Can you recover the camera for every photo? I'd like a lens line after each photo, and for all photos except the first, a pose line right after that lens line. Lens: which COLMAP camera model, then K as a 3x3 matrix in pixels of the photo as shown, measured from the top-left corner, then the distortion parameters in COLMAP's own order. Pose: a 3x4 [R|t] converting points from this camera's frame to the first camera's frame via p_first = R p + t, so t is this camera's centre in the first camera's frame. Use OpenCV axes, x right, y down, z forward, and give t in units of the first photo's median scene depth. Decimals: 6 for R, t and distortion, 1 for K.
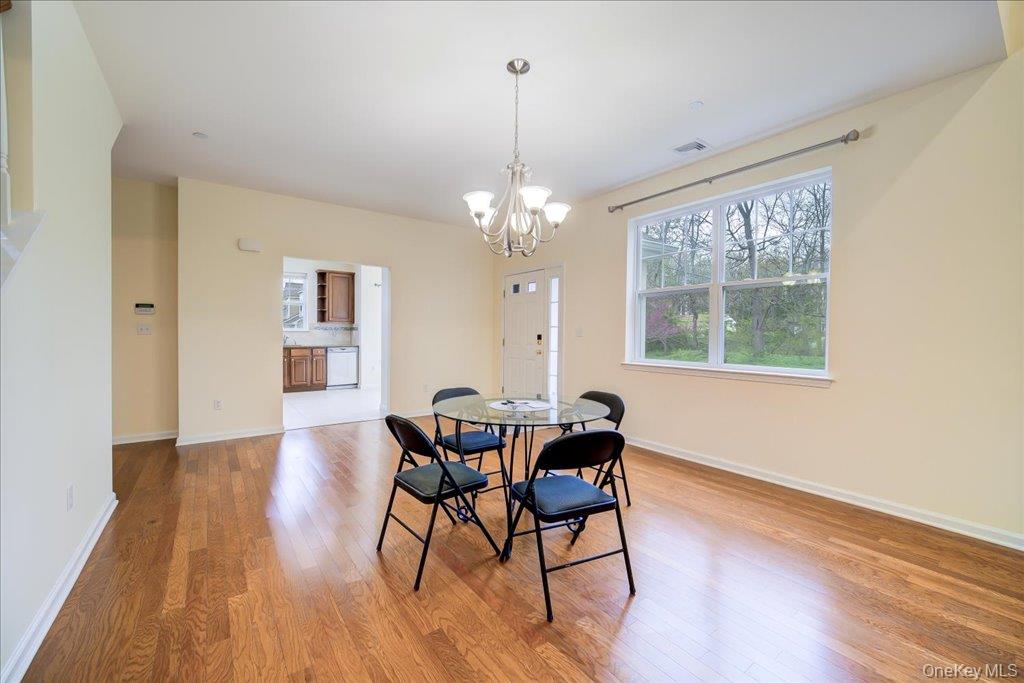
lens RADIAL K [[406.7, 0, 505.3], [0, 406.7, 341.2], [0, 0, 1]] dist [0.001137, -0.000043]
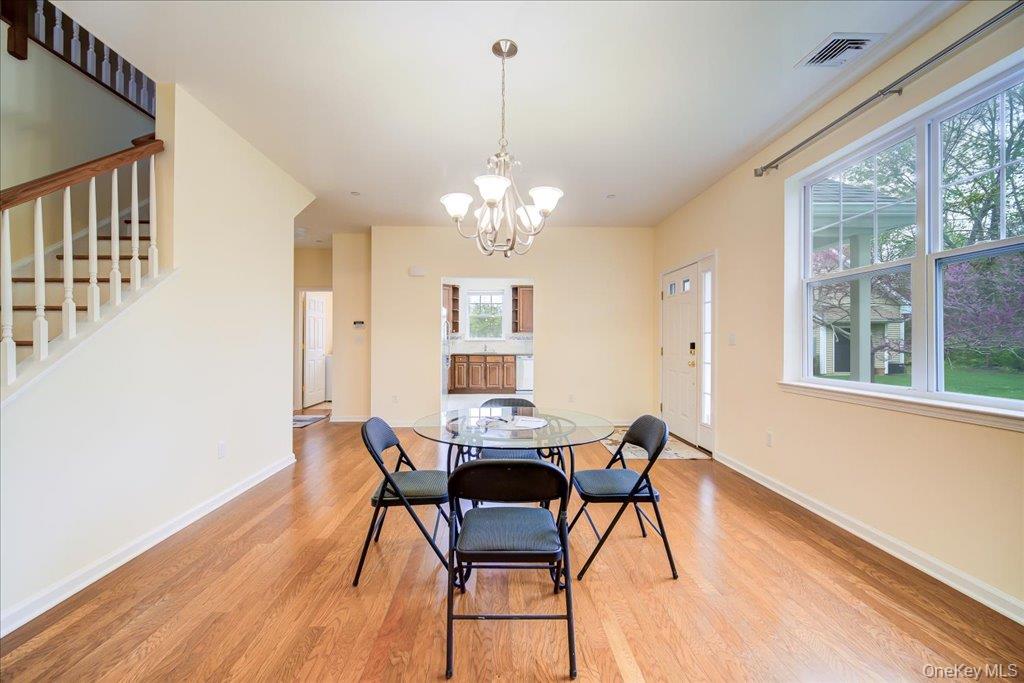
lens RADIAL K [[406.7, 0, 505.7], [0, 406.7, 340.7], [0, 0, 1]] dist [0.001137, -0.000043]
pose [[0.827450, -0.006607, -0.561501, 0.291021], [-0.006632, 0.999746, -0.021537, -0.000217], [0.561501, 0.021545, 0.827196, 0.140471]]
